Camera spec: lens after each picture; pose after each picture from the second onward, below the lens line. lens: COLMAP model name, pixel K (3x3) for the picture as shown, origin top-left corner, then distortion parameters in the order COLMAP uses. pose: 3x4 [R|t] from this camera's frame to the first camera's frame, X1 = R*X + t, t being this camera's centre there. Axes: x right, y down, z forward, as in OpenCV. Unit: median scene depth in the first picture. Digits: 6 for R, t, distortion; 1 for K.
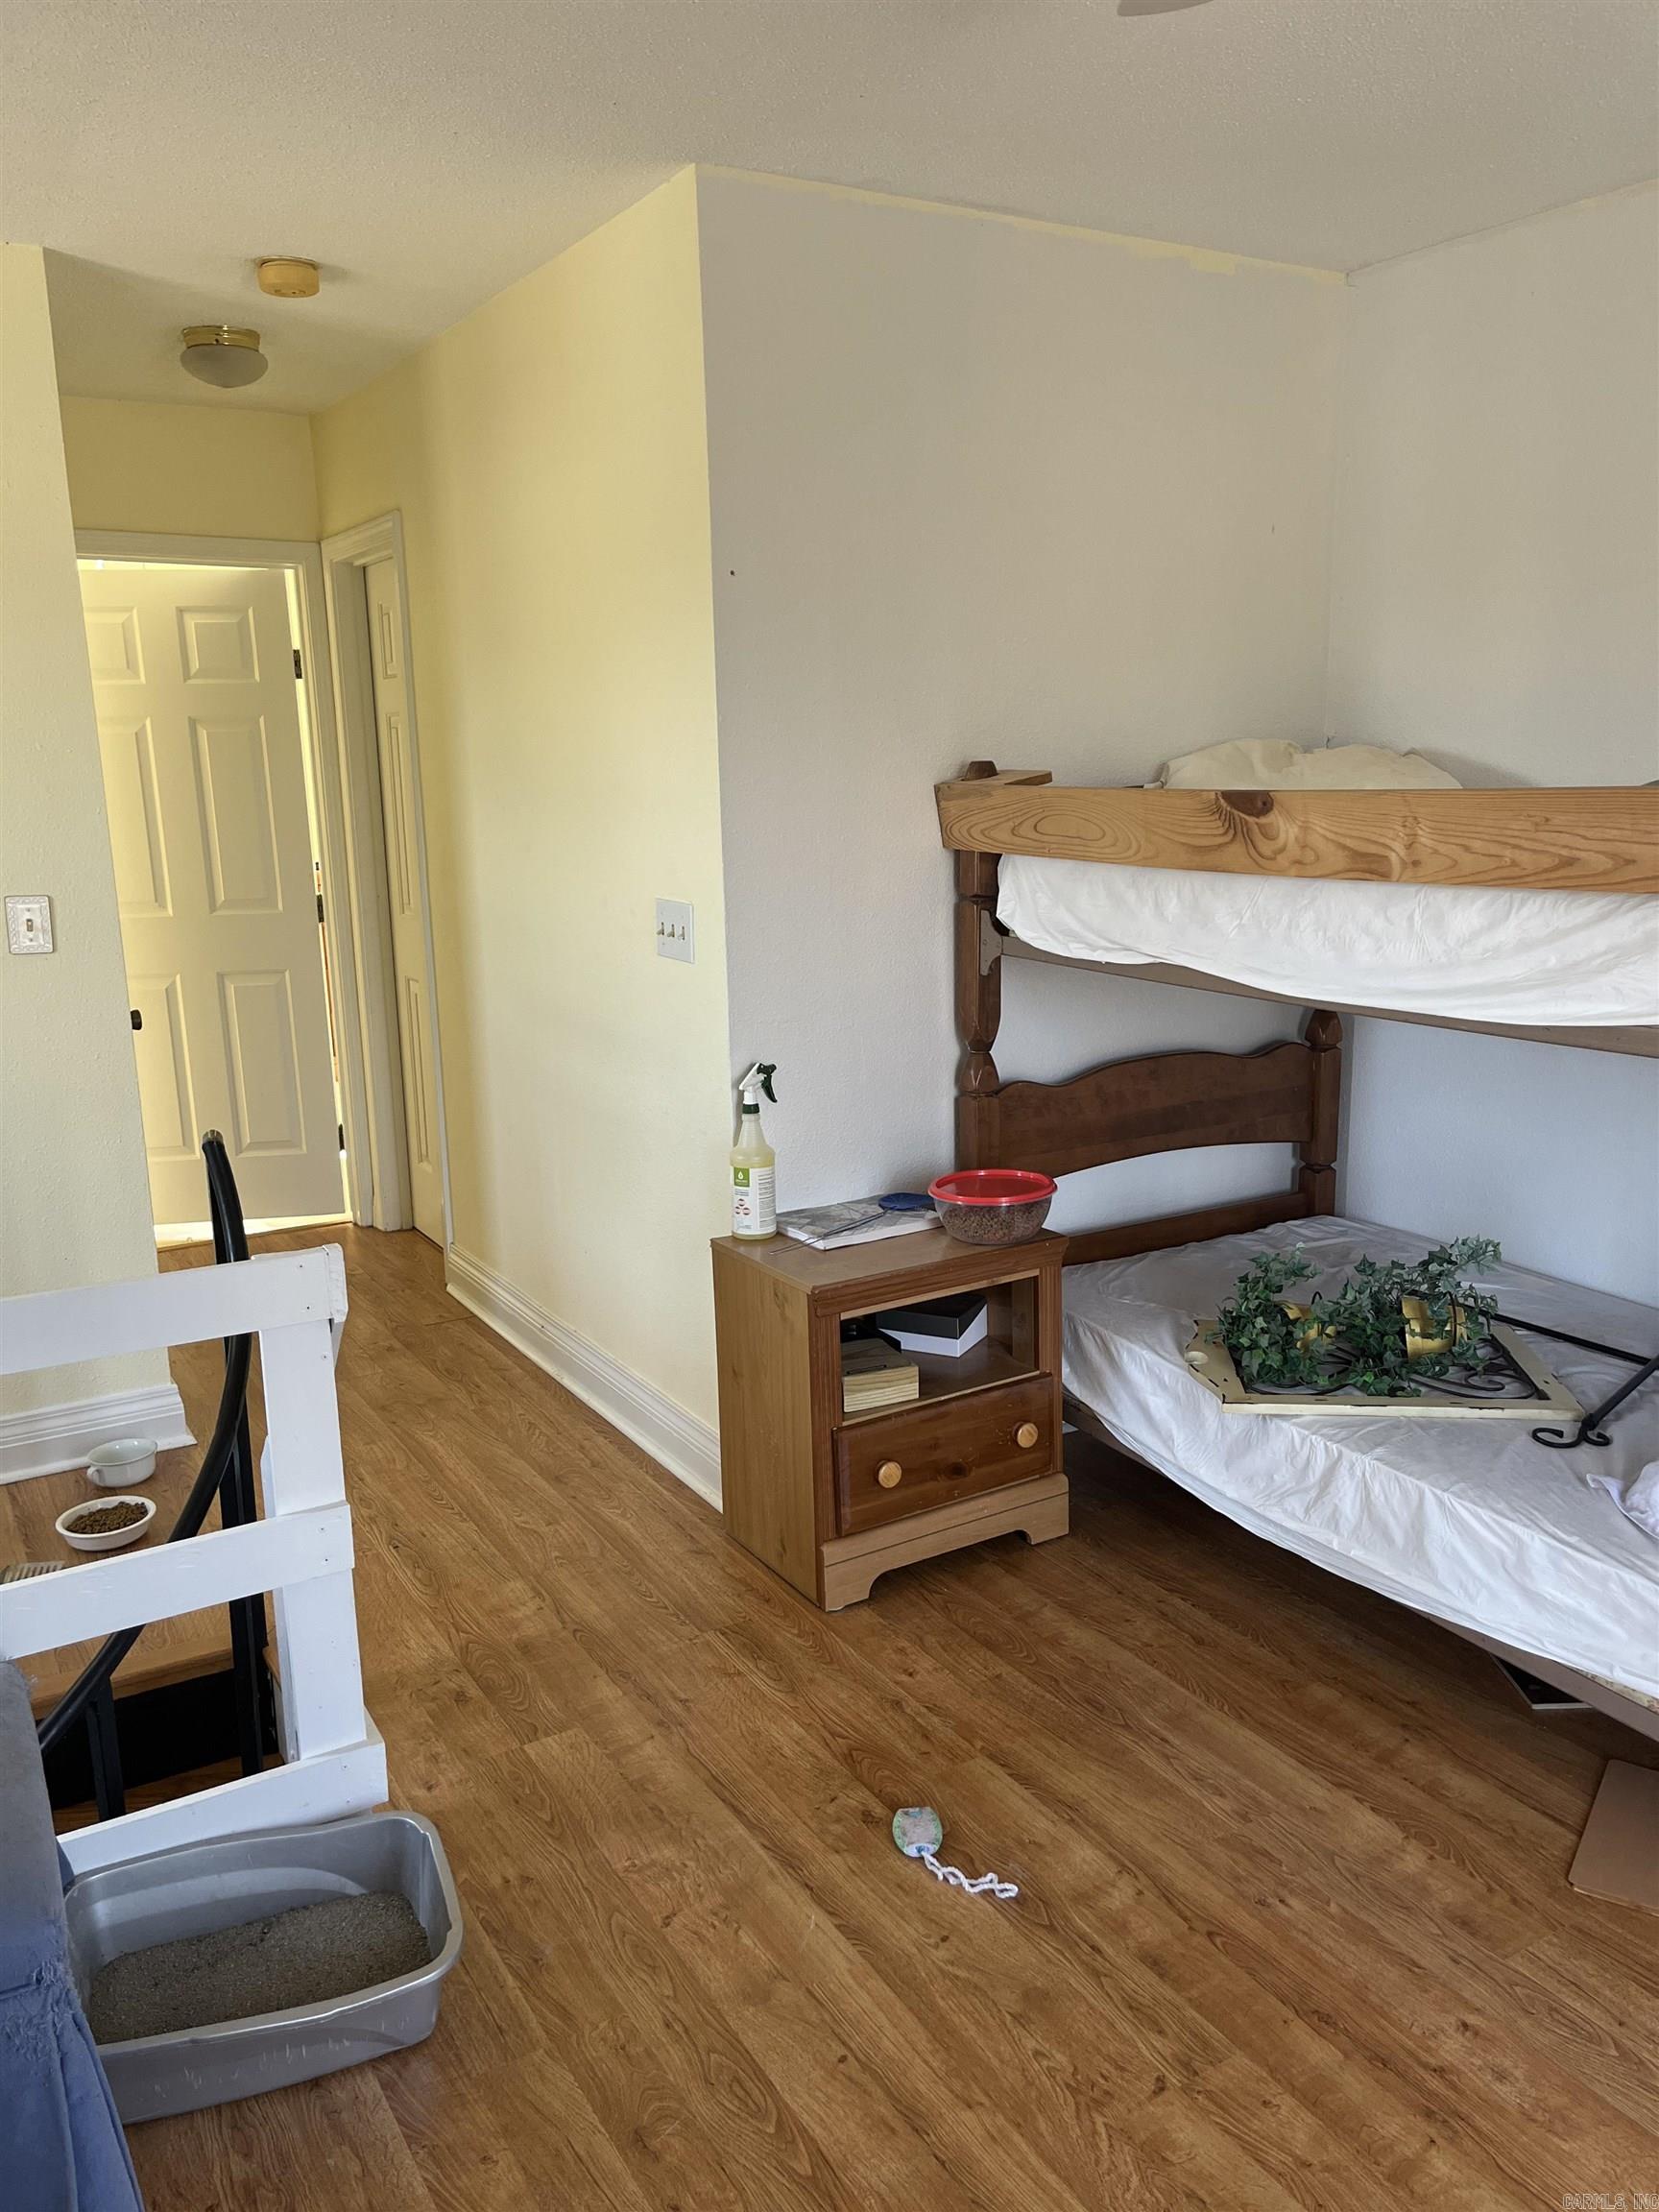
lens RADIAL K [[1669.7, 0, 838.5], [0, 1669.7, 1108.7], [0, 0, 1]] dist [0.058151, -0.068831]
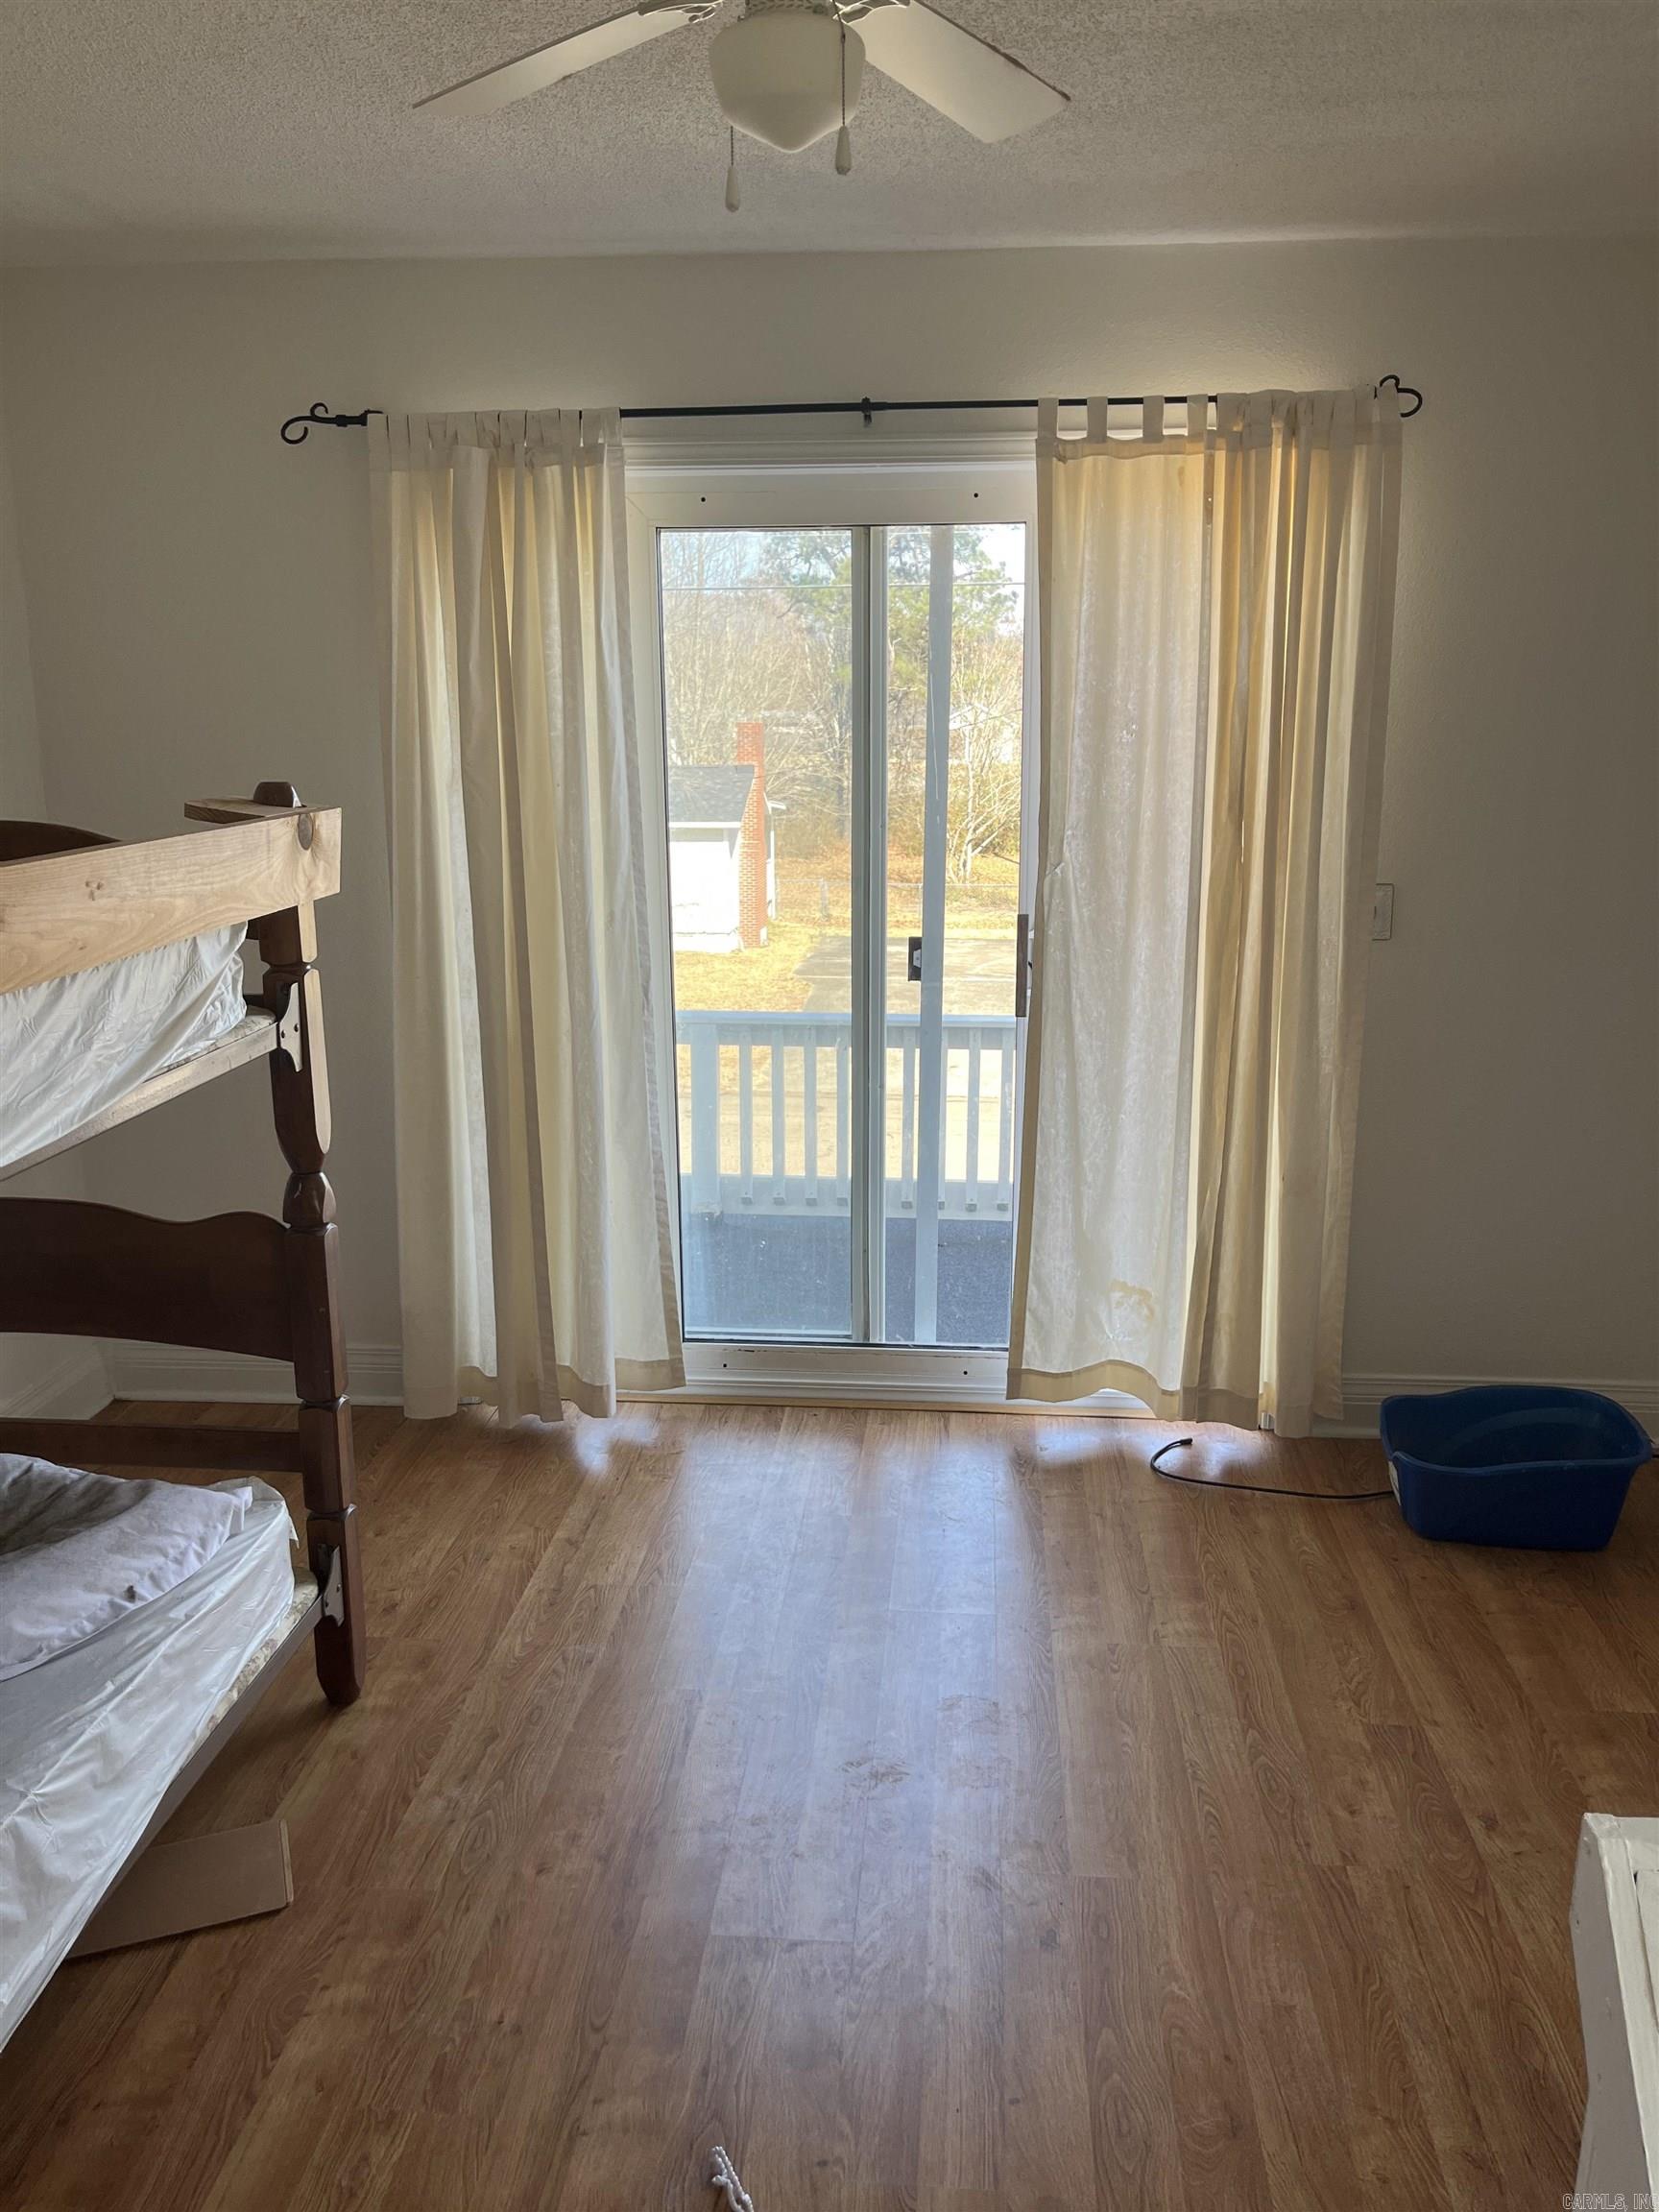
lens RADIAL K [[1669.7, 0, 834.1], [0, 1669.7, 1102.6], [0, 0, 1]] dist [0.058151, -0.068831]
pose [[-0.814277, -0.114922, 0.568987, -0.356758], [0.127844, 0.920634, 0.368903, -0.316937], [-0.566223, 0.373131, -0.734959, 1.362477]]
